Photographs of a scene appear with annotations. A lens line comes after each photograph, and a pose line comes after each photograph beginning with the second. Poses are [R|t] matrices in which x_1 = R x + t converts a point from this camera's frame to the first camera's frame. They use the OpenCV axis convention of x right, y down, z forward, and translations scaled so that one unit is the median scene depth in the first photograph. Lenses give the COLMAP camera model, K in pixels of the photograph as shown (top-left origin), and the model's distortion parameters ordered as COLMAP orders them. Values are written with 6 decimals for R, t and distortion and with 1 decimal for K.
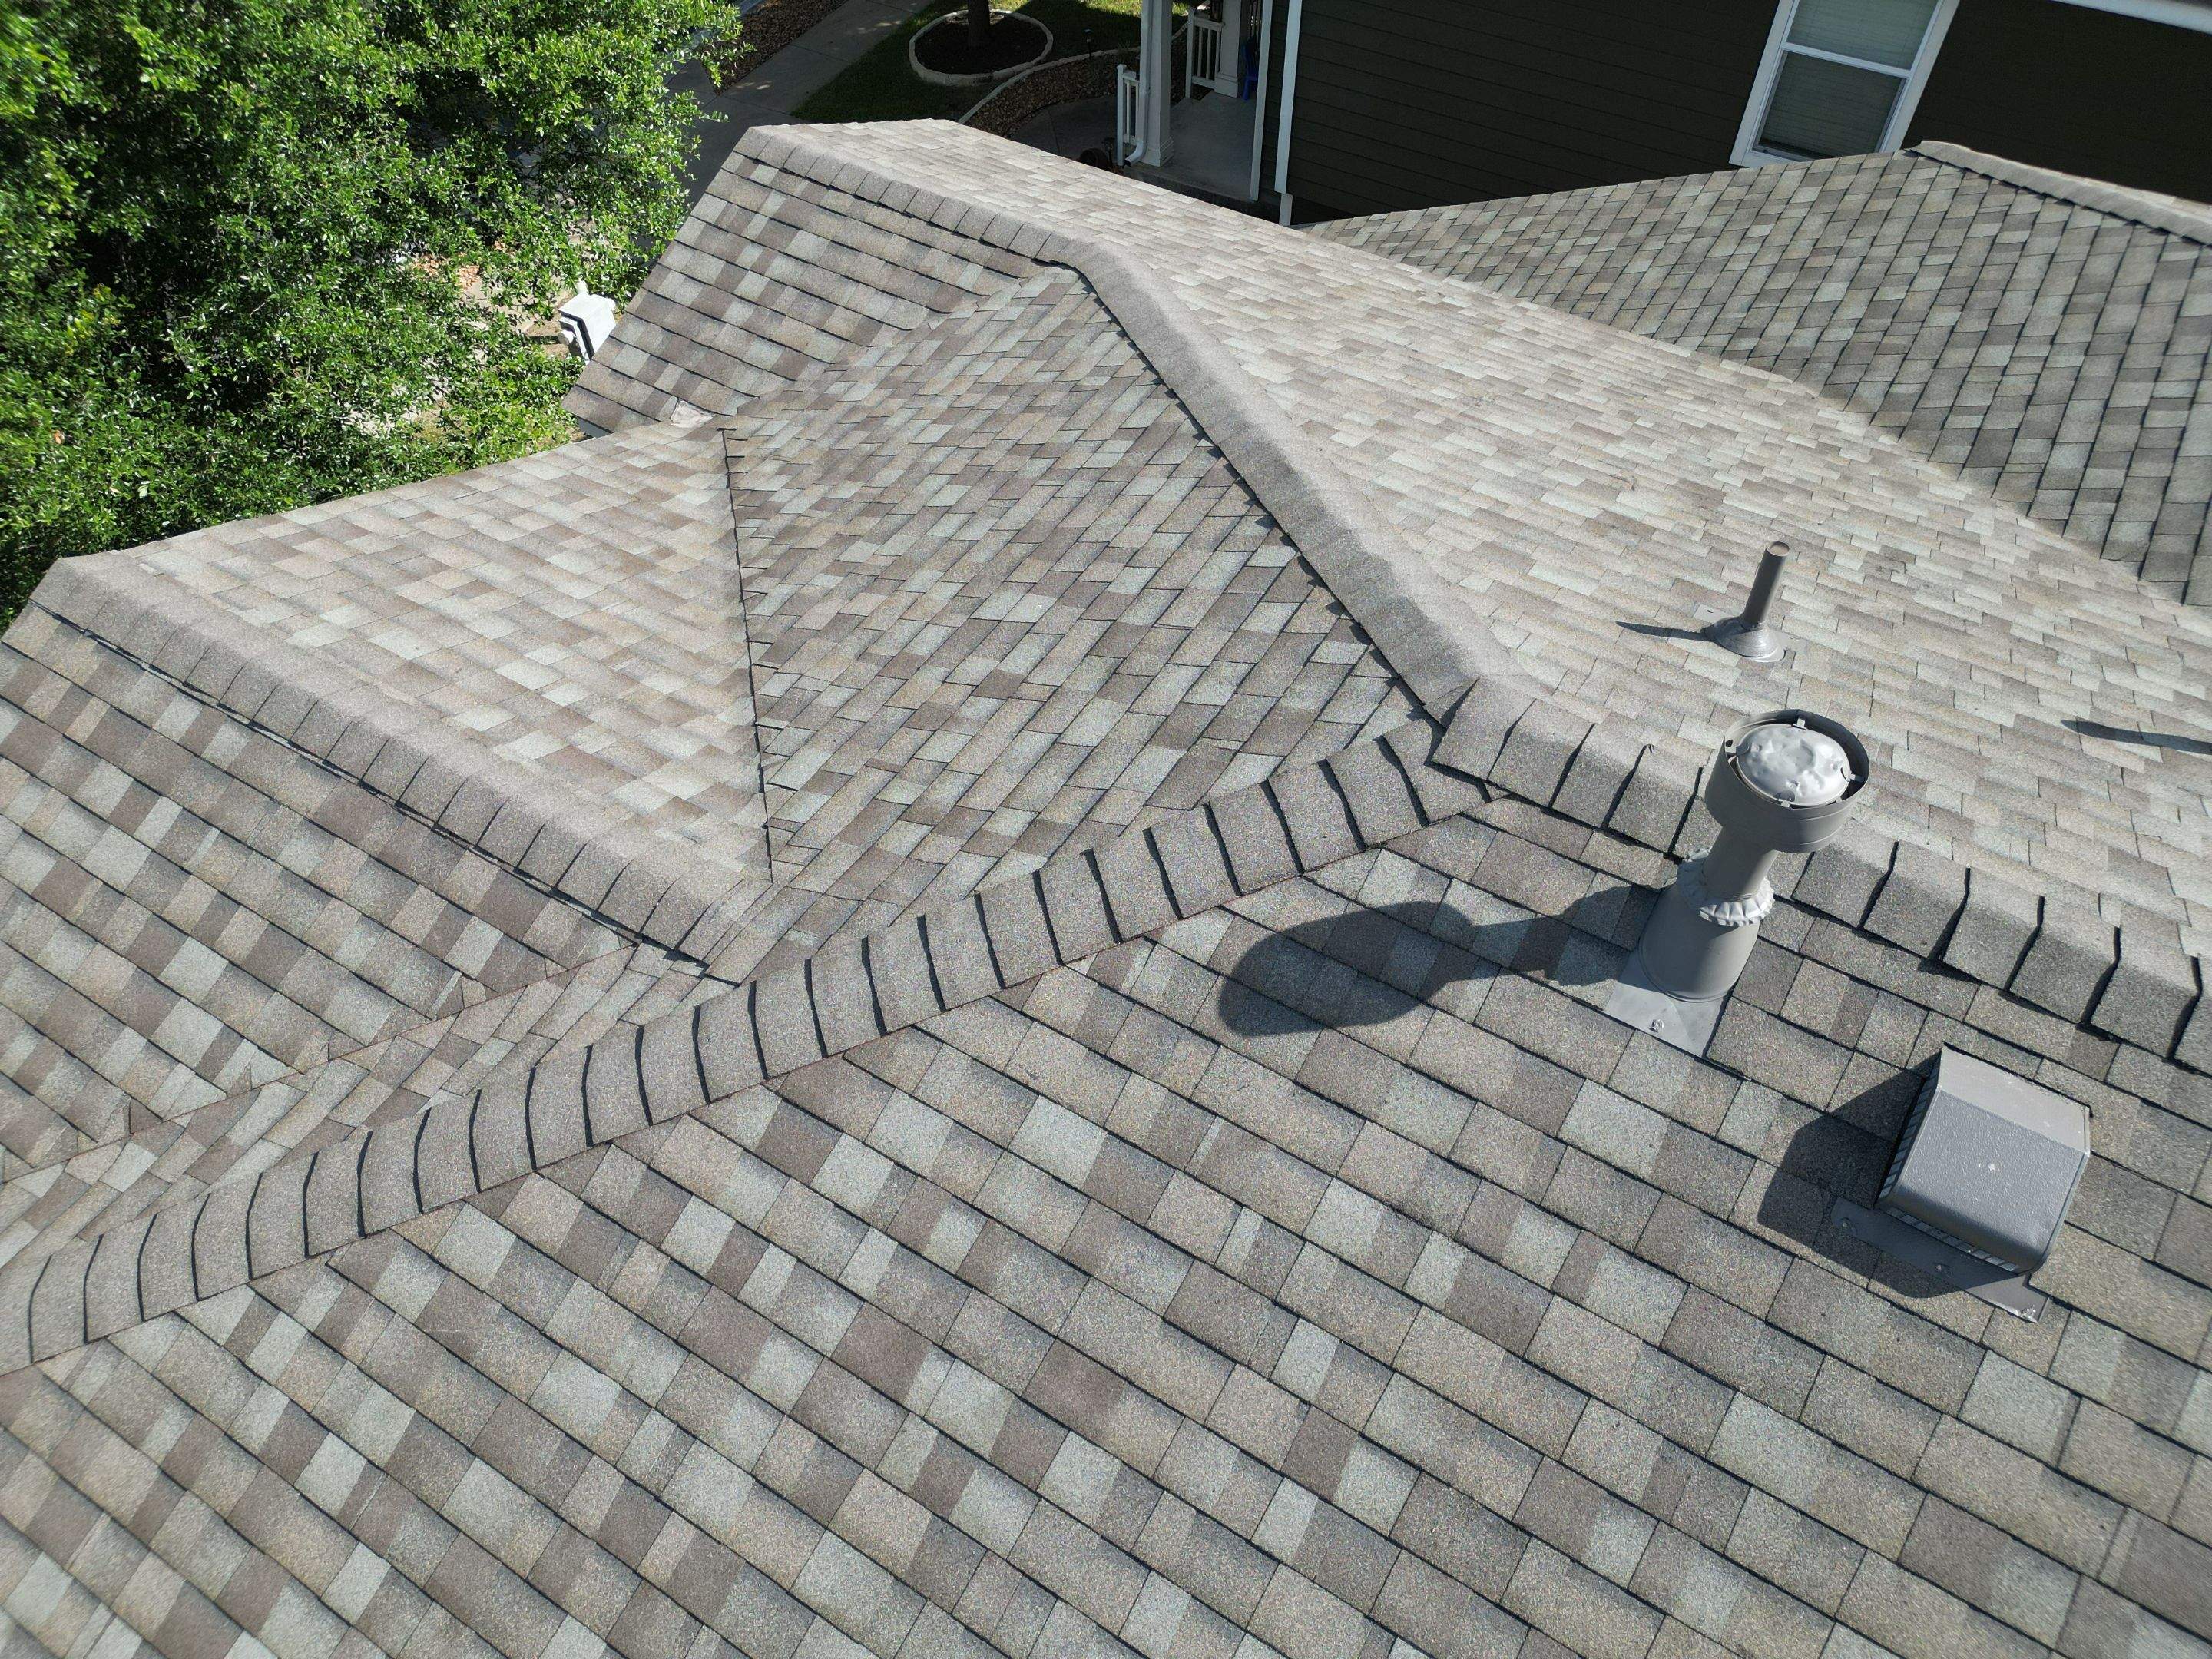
lens RADIAL K [[1550.3, 0, 1101.8], [0, 1550.3, 828.4], [0, 0, 1]] dist [0.069506, -0.070019]
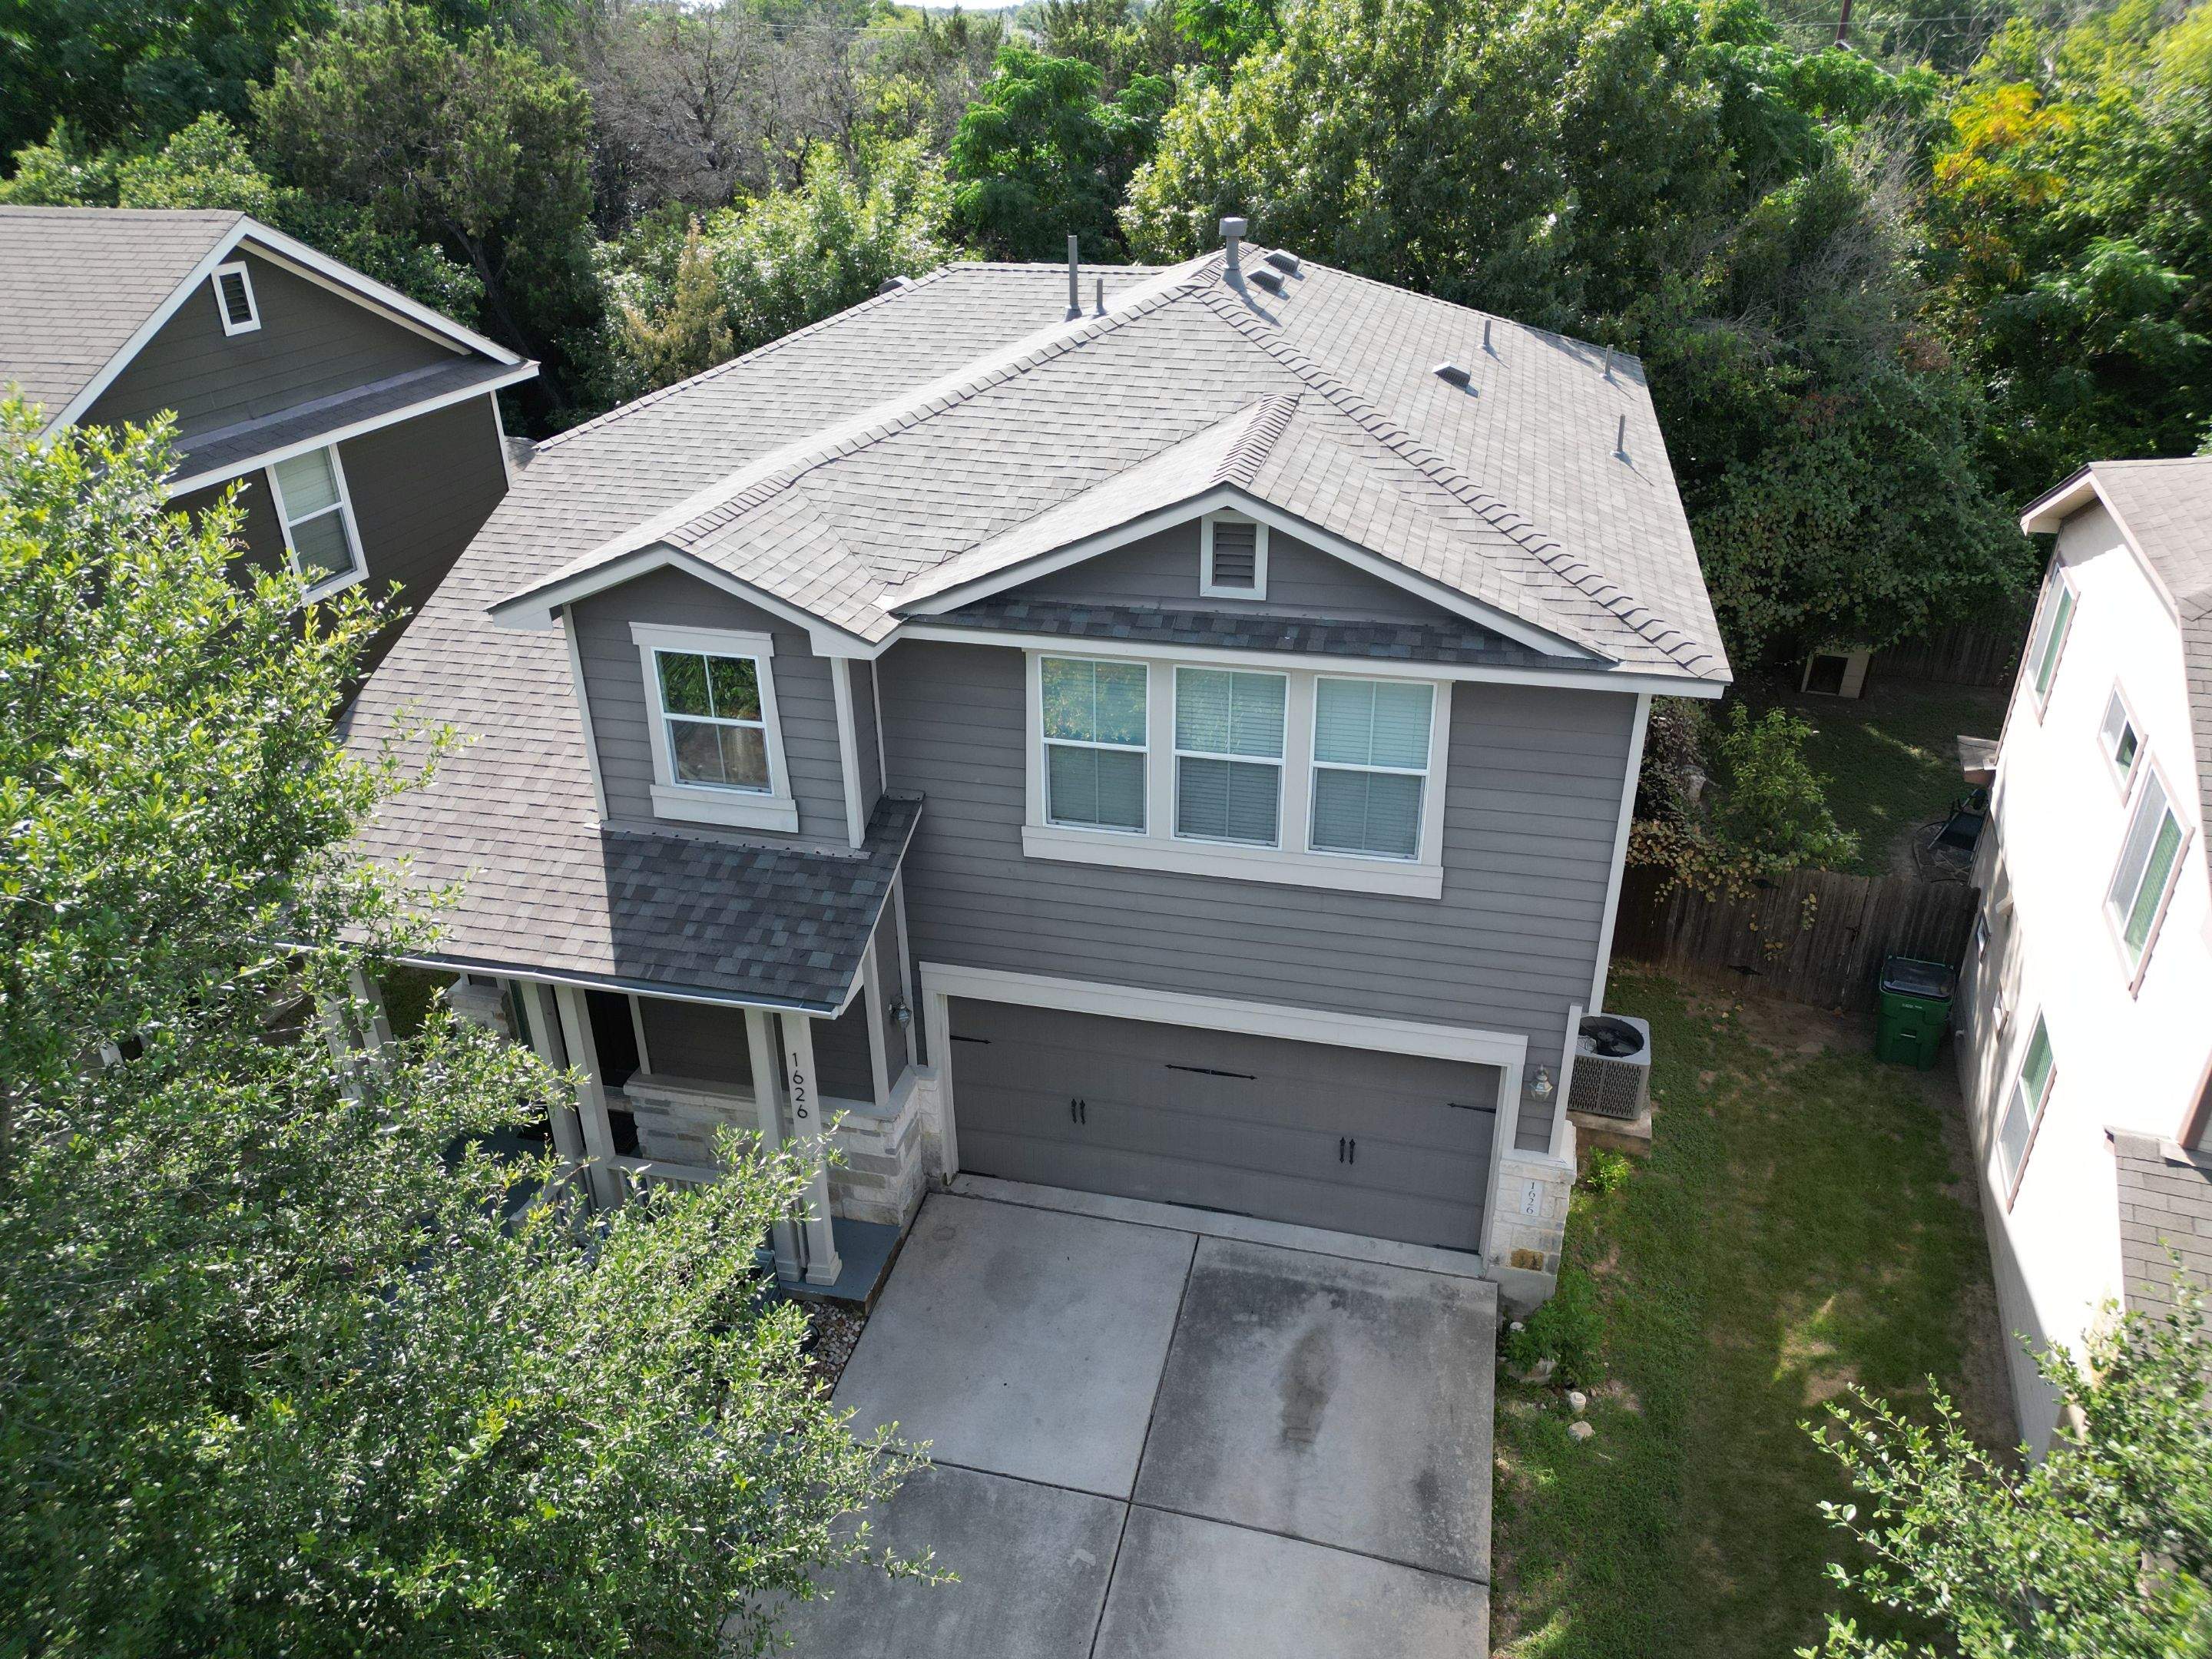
lens RADIAL K [[1550.3, 0, 1103.9], [0, 1550.3, 828.7], [0, 0, 1]] dist [0.069506, -0.070019]
pose [[-0.301340, -0.423837, 0.854140, -3.101261], [0.752234, 0.444800, 0.486104, -1.317220], [-0.585951, 0.788996, 0.184789, 1.275475]]
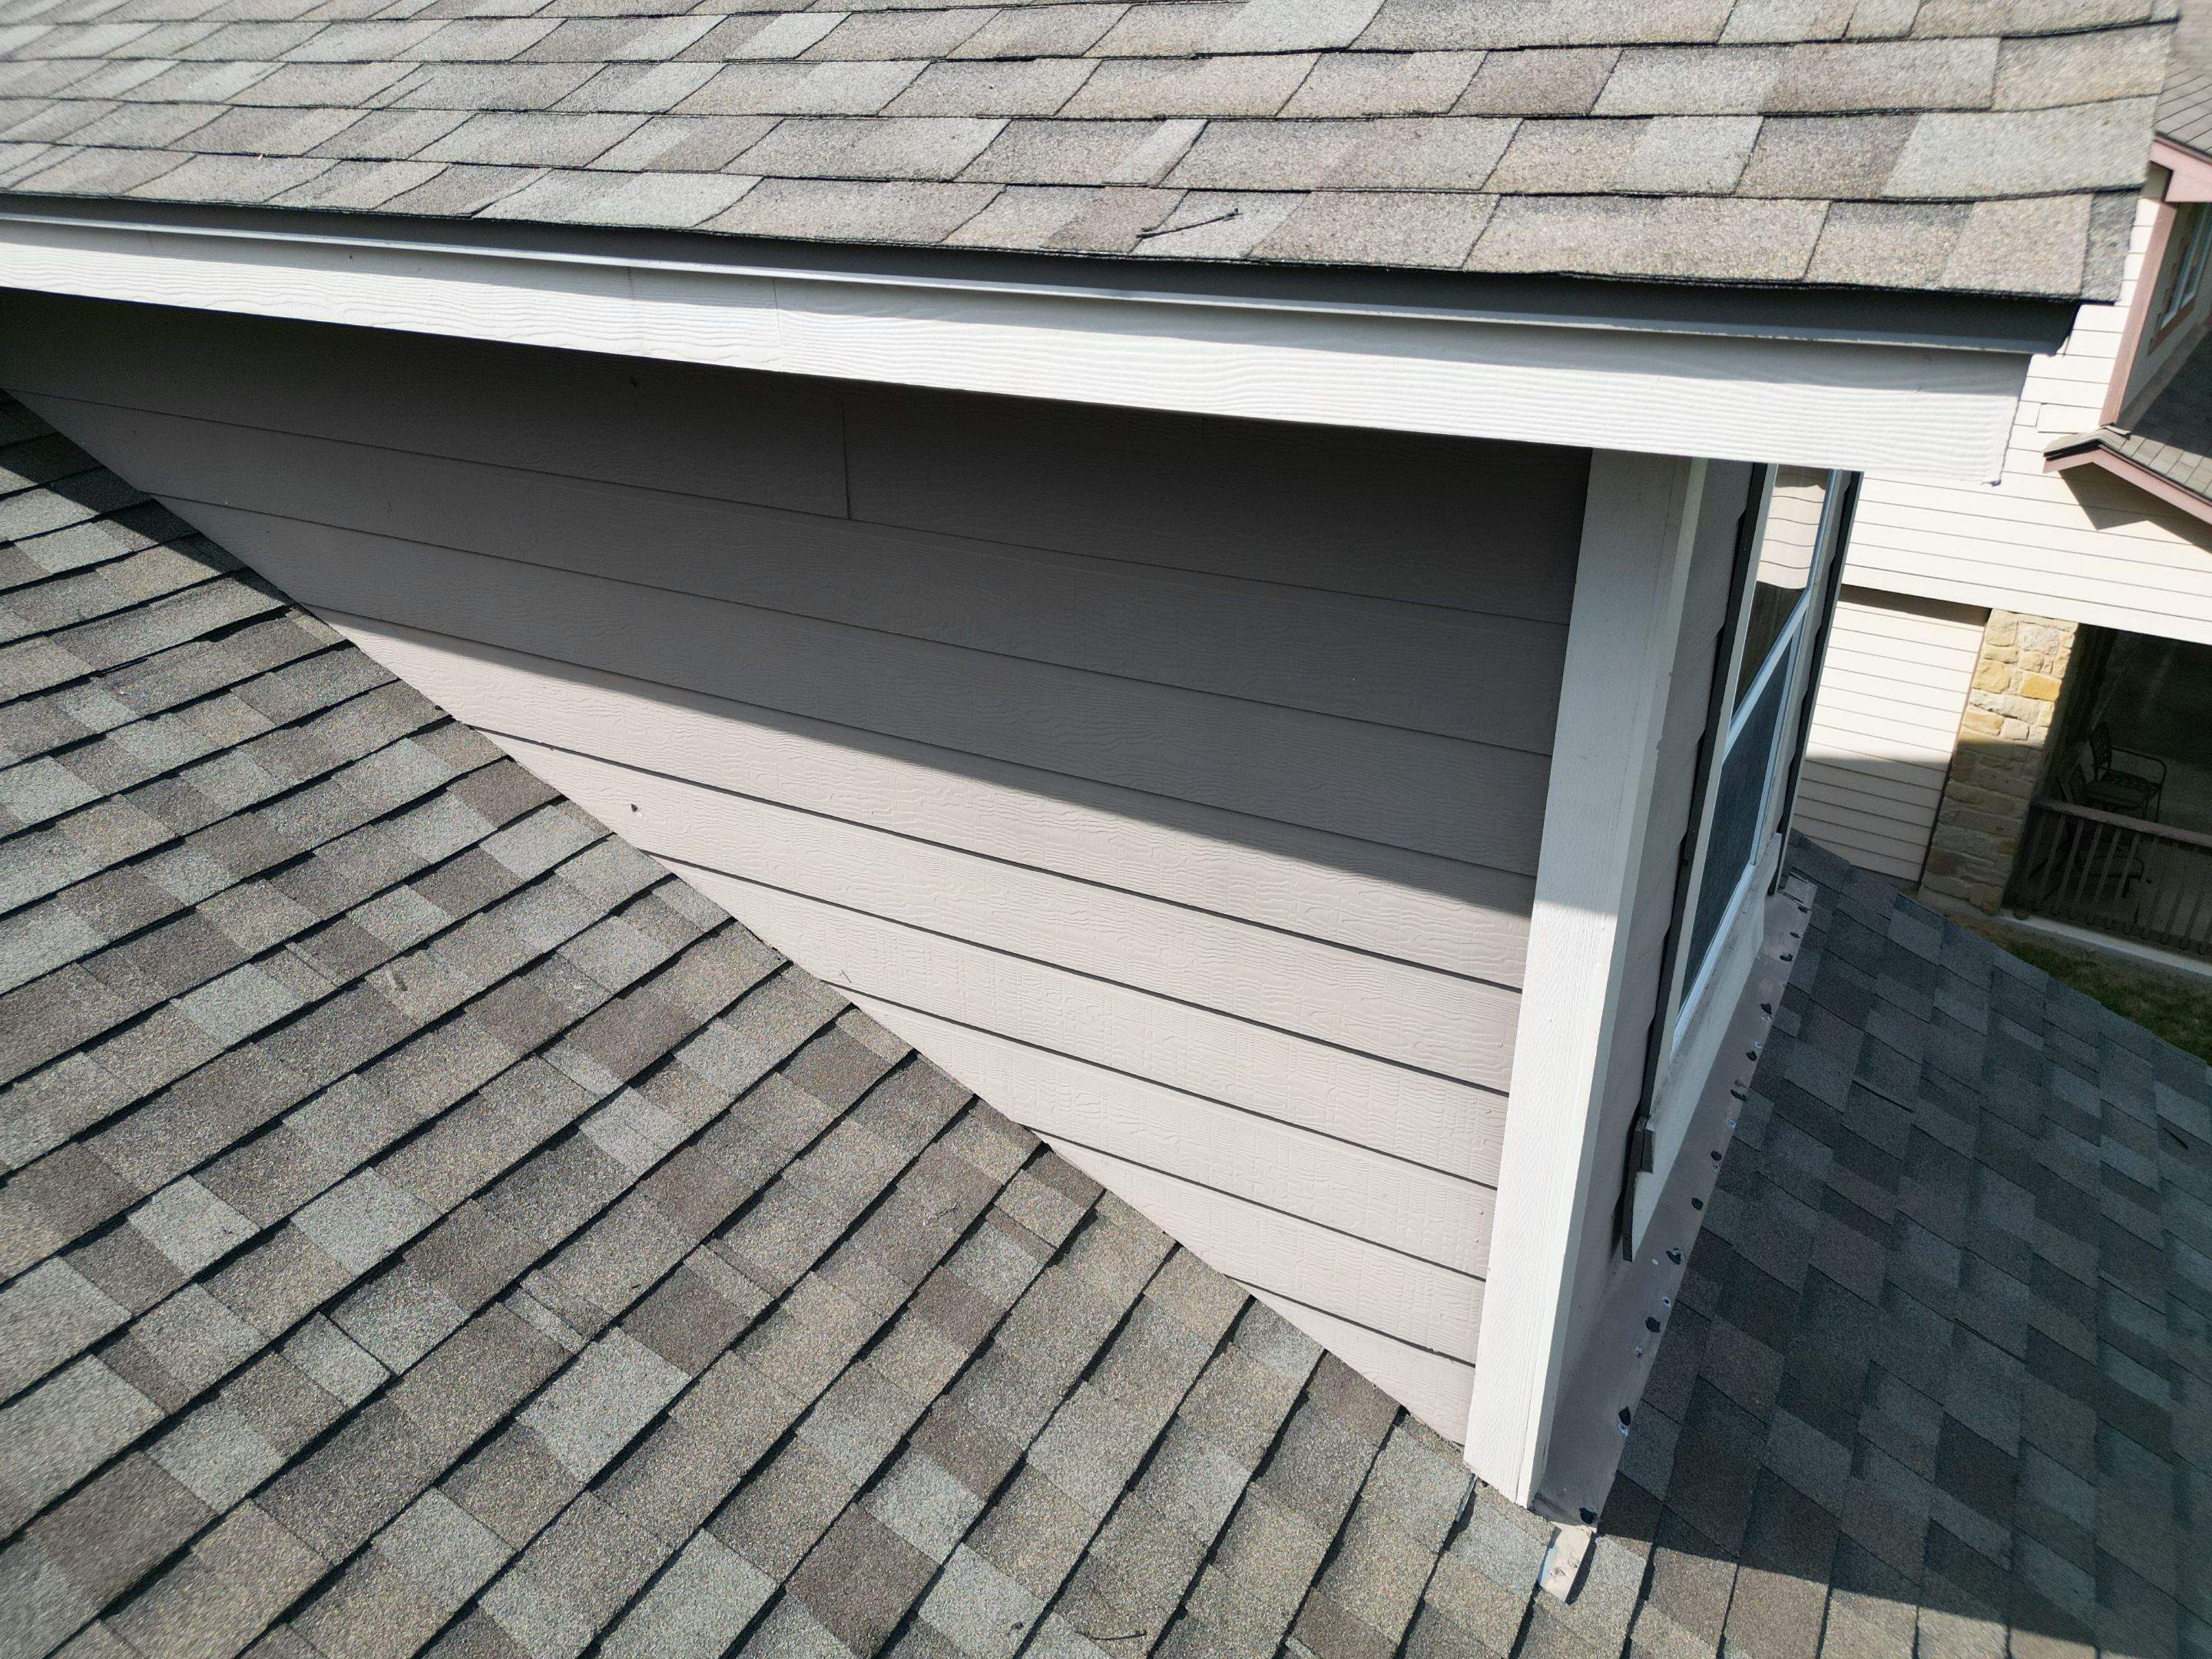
lens RADIAL K [[1550.3, 0, 1098.5], [0, 1550.3, 831.1], [0, 0, 1]] dist [0.069506, -0.070019]
pose [[-0.999346, 0.034801, -0.009848, -0.042278], [-0.002822, 0.196422, 0.980515, -1.197595], [0.036057, 0.979902, -0.196195, 2.262847]]
